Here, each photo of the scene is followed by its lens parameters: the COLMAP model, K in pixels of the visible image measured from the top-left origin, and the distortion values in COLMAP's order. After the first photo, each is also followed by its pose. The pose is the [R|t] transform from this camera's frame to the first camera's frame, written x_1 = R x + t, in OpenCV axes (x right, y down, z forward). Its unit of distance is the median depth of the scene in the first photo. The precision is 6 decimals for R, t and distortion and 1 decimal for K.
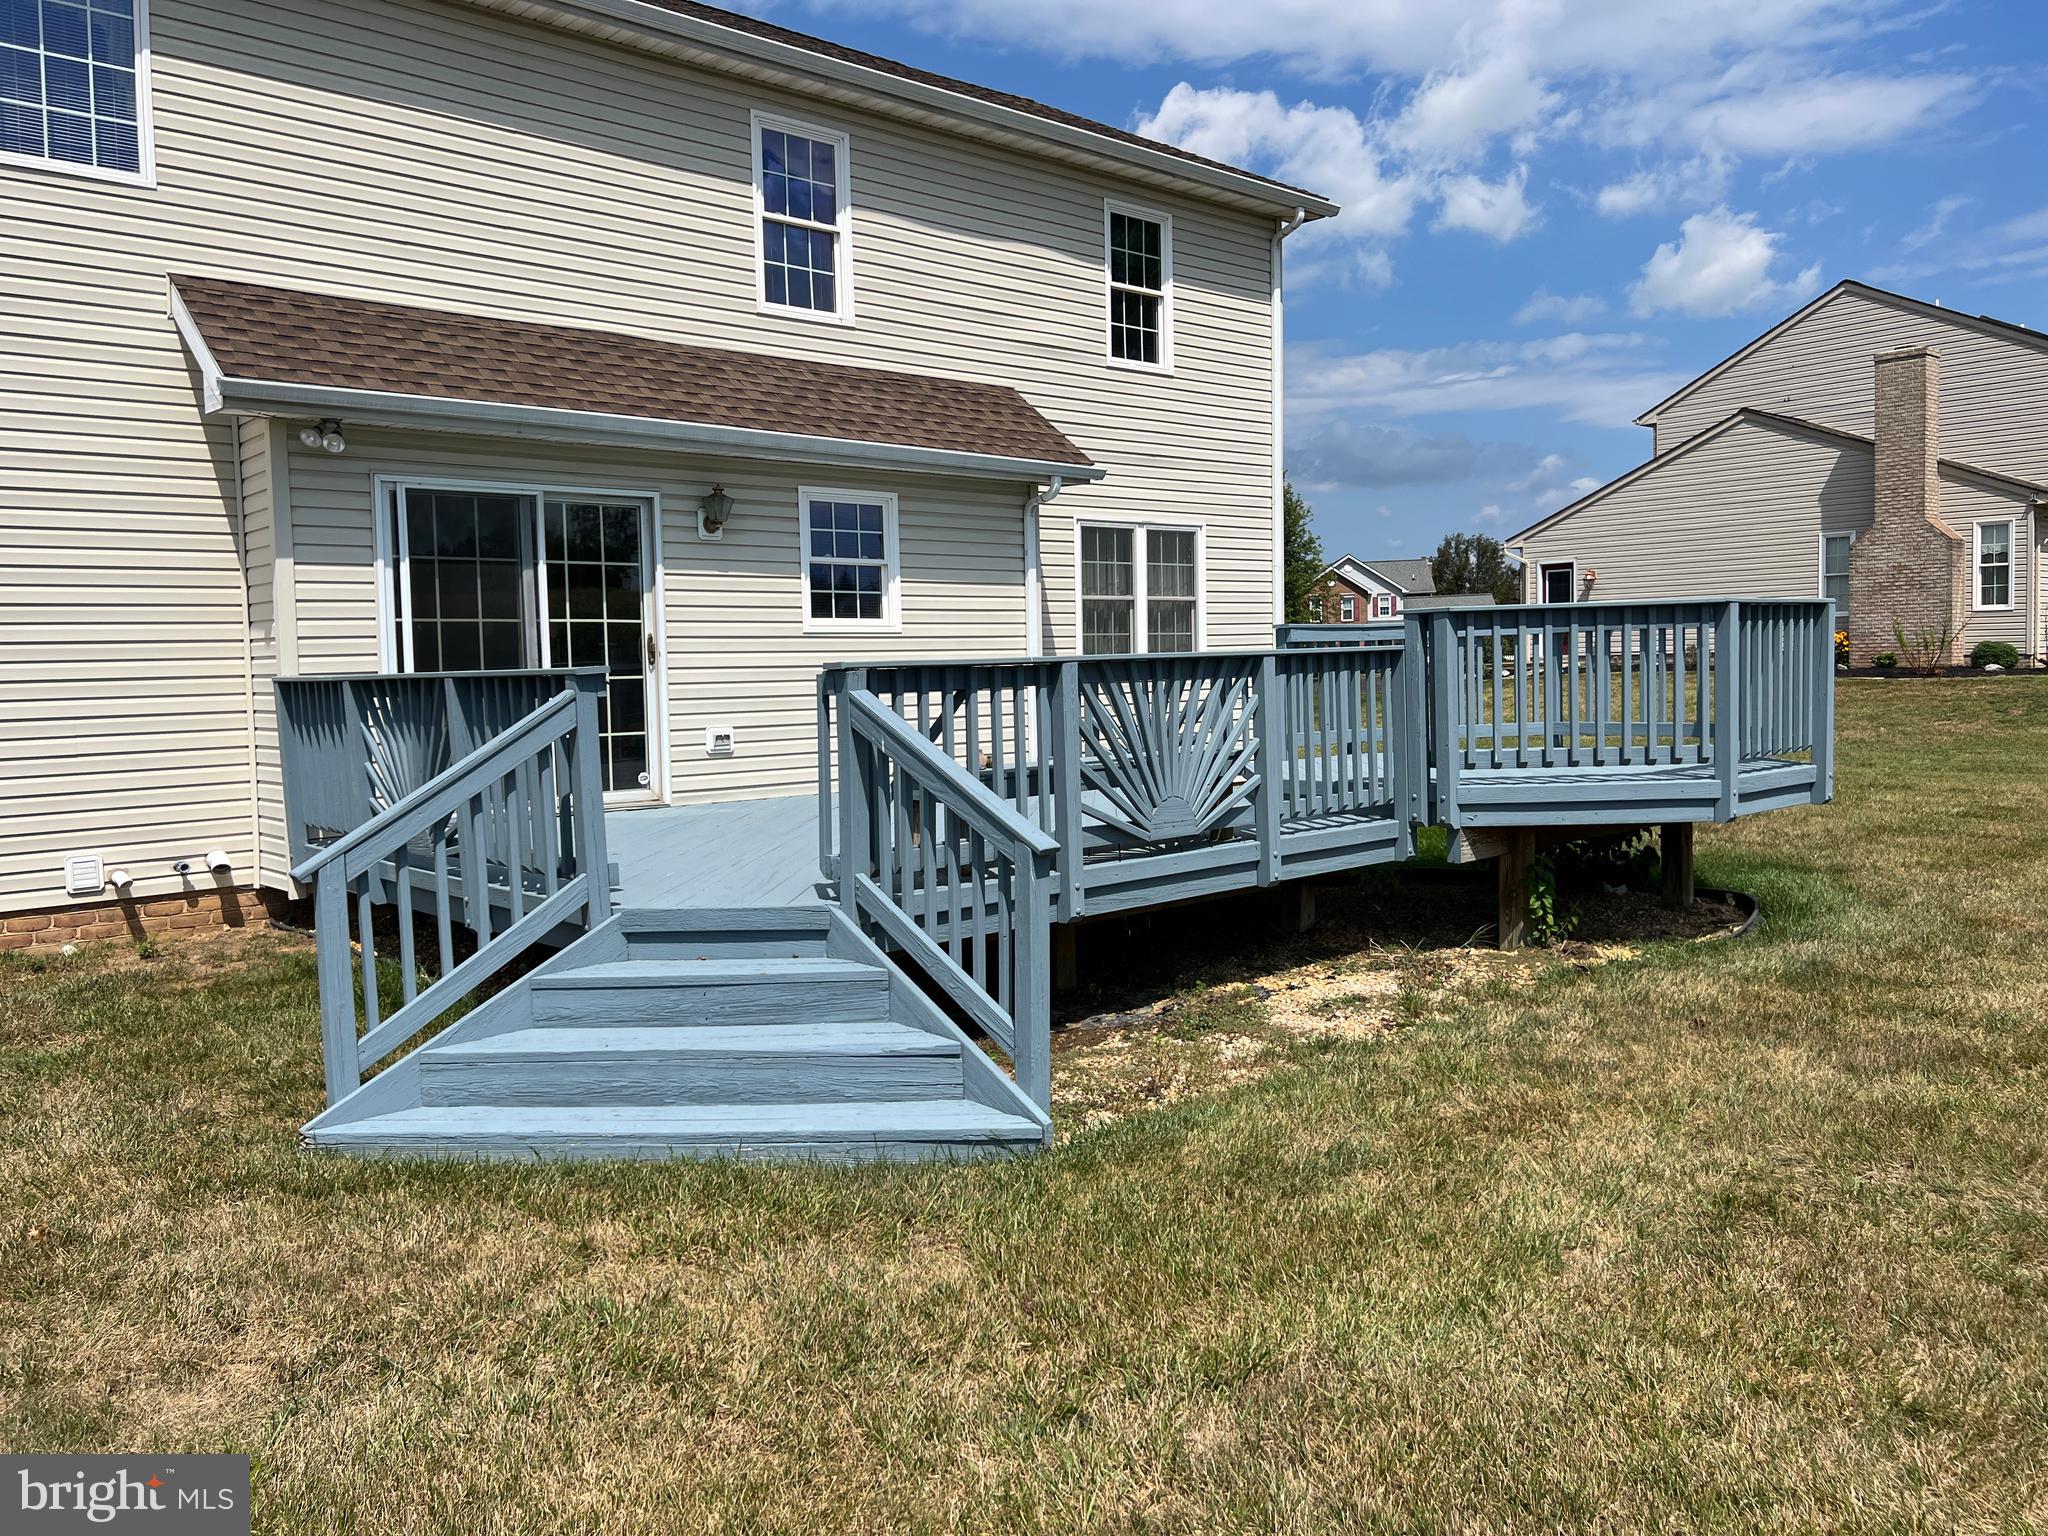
lens RADIAL K [[1517.4, 0, 1015.3], [0, 1517.4, 750.7], [0, 0, 1]] dist [0.064150, -0.086619]
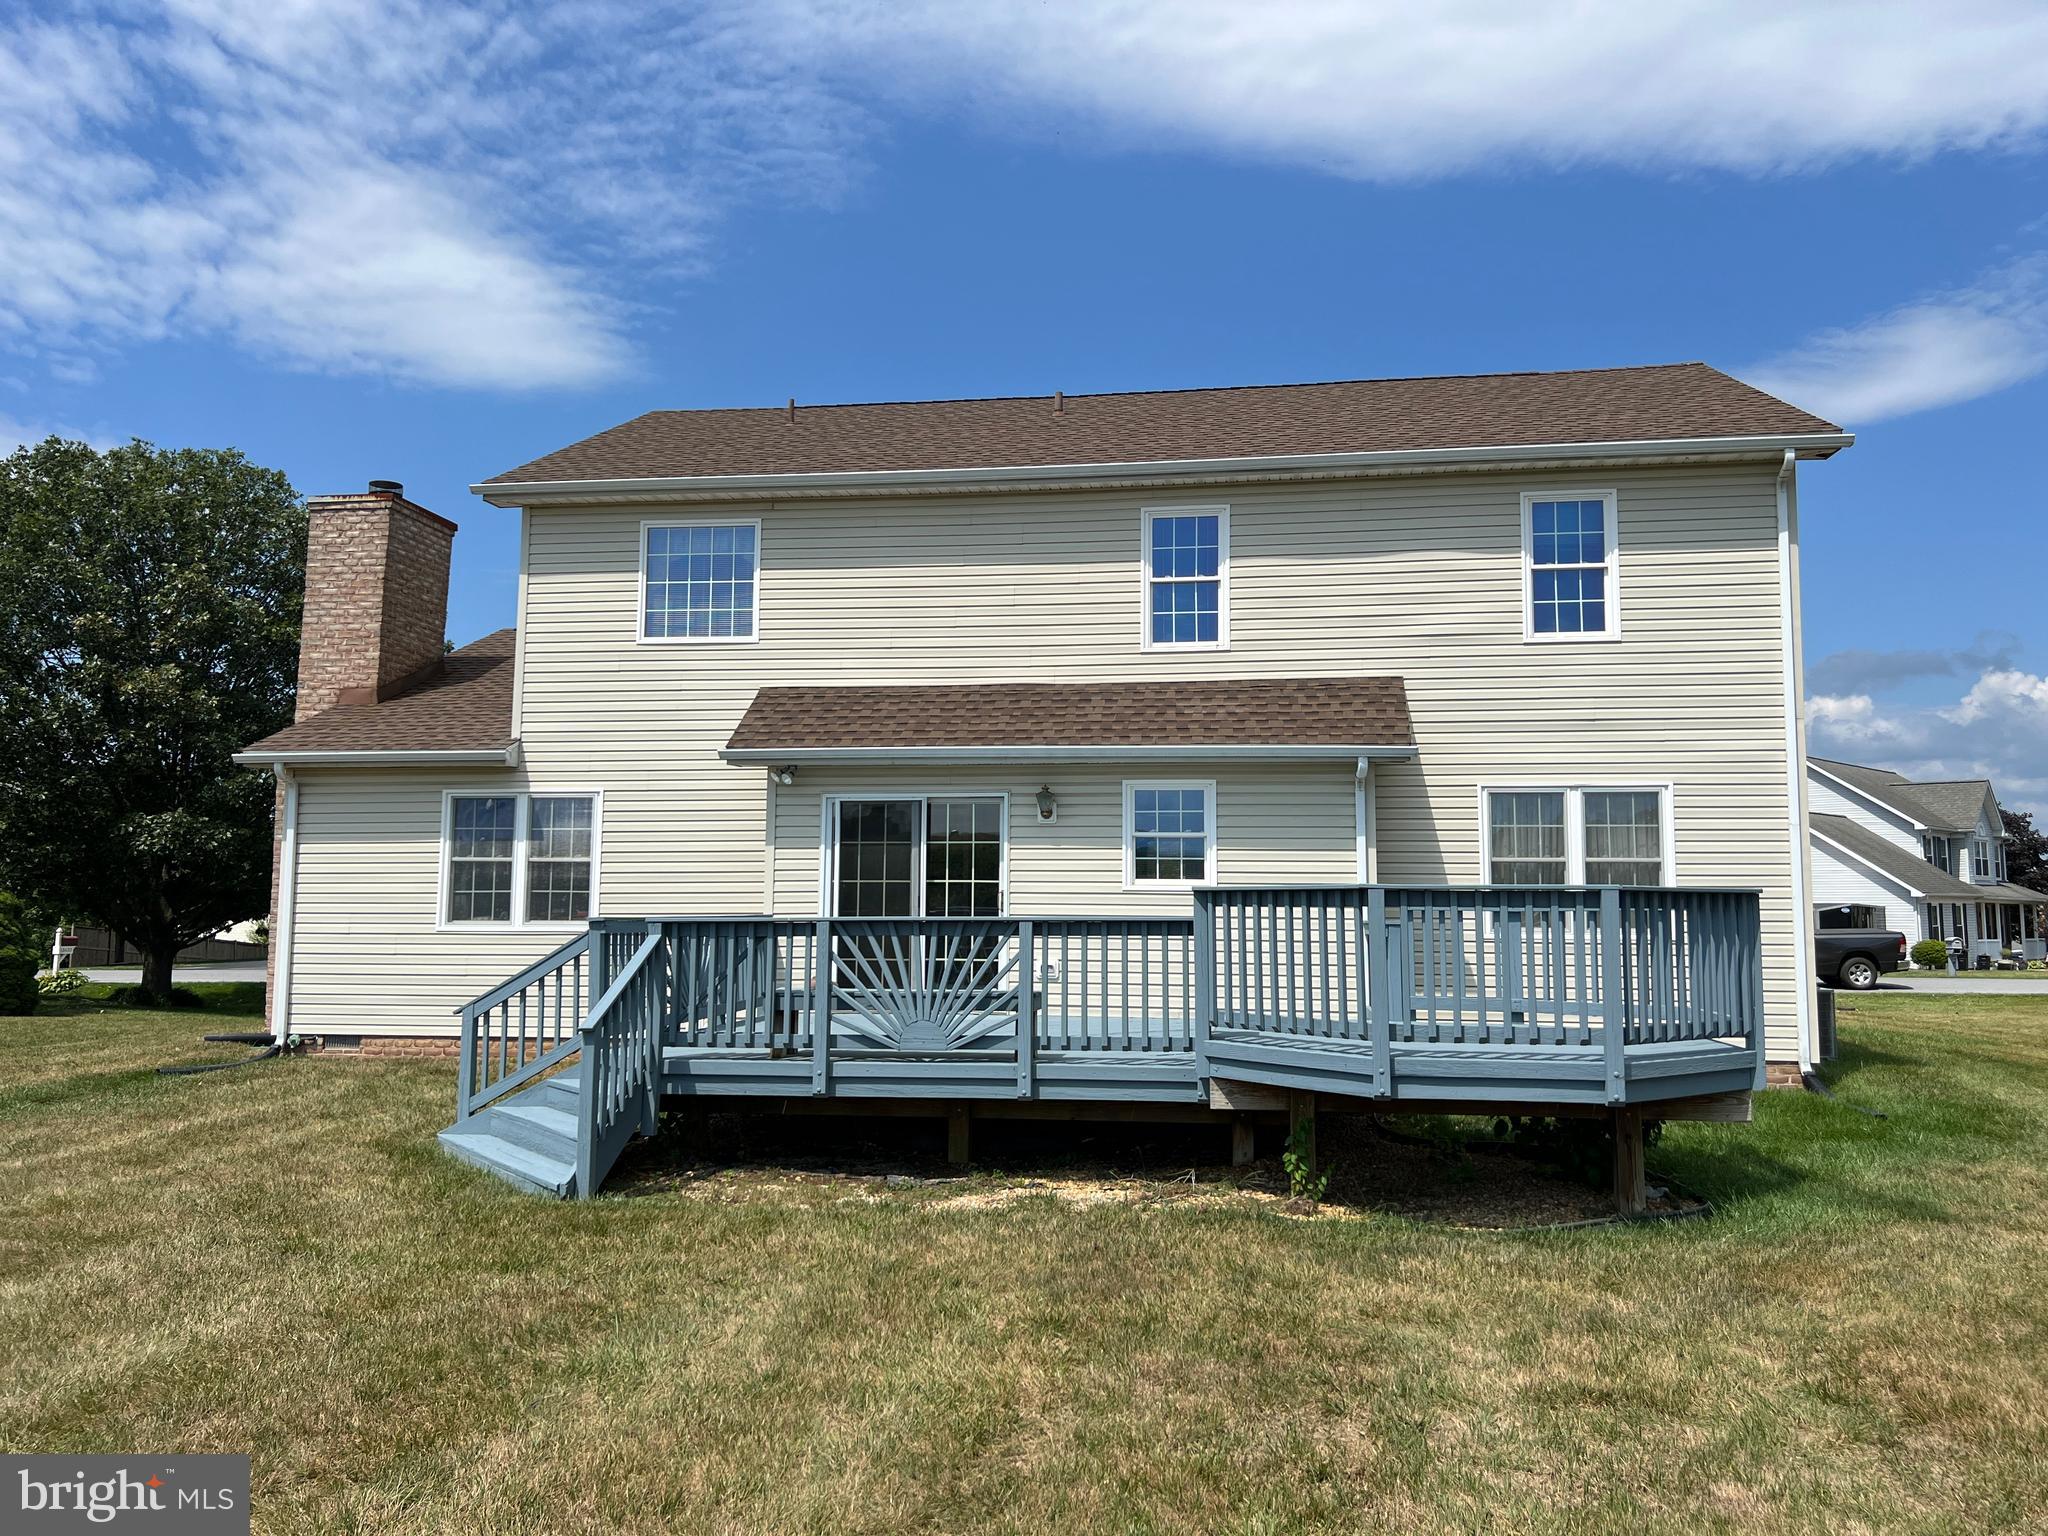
lens RADIAL K [[1517.4, 0, 1063.5], [0, 1517.4, 745.6], [0, 0, 1]] dist [0.064150, -0.086619]
pose [[0.655706, -0.052832, -0.753166, 0.894679], [-0.064169, 0.990040, -0.125313, -0.037524], [0.752284, 0.130499, 0.645785, 0.109735]]
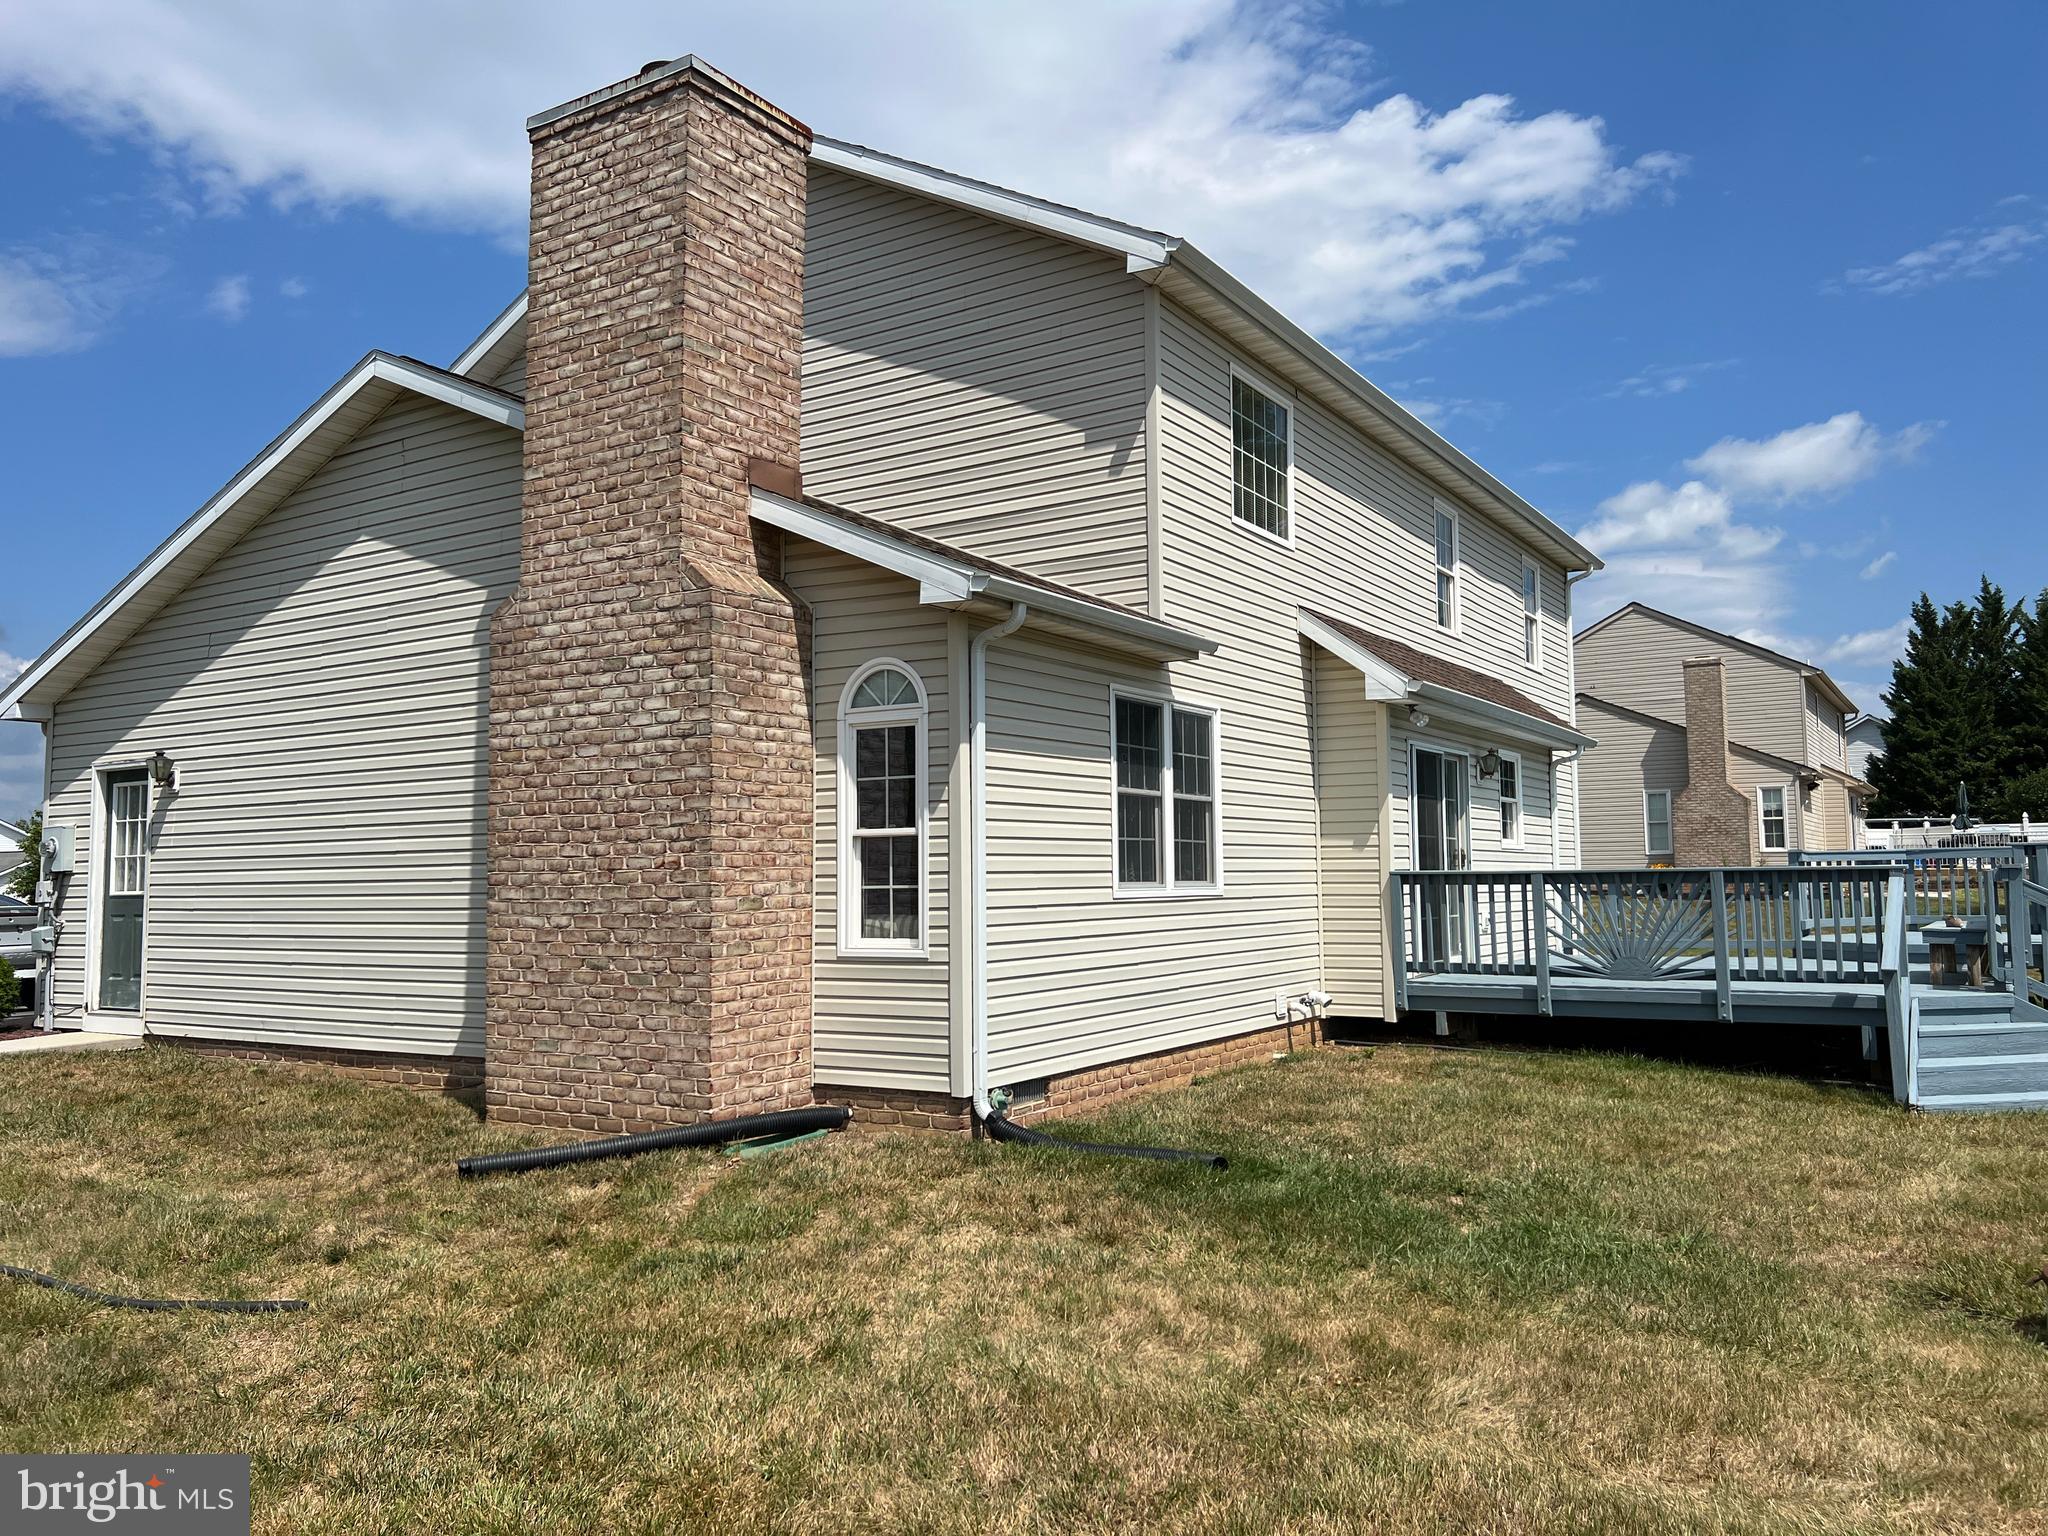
lens RADIAL K [[1517.4, 0, 1040.4], [0, 1517.4, 748.1], [0, 0, 1]] dist [0.064150, -0.086619]
pose [[0.956593, 0.040630, 0.288581, -1.077546], [0.002418, 0.989093, -0.147270, 0.044755], [-0.291417, 0.141575, 0.946062, -0.294725]]
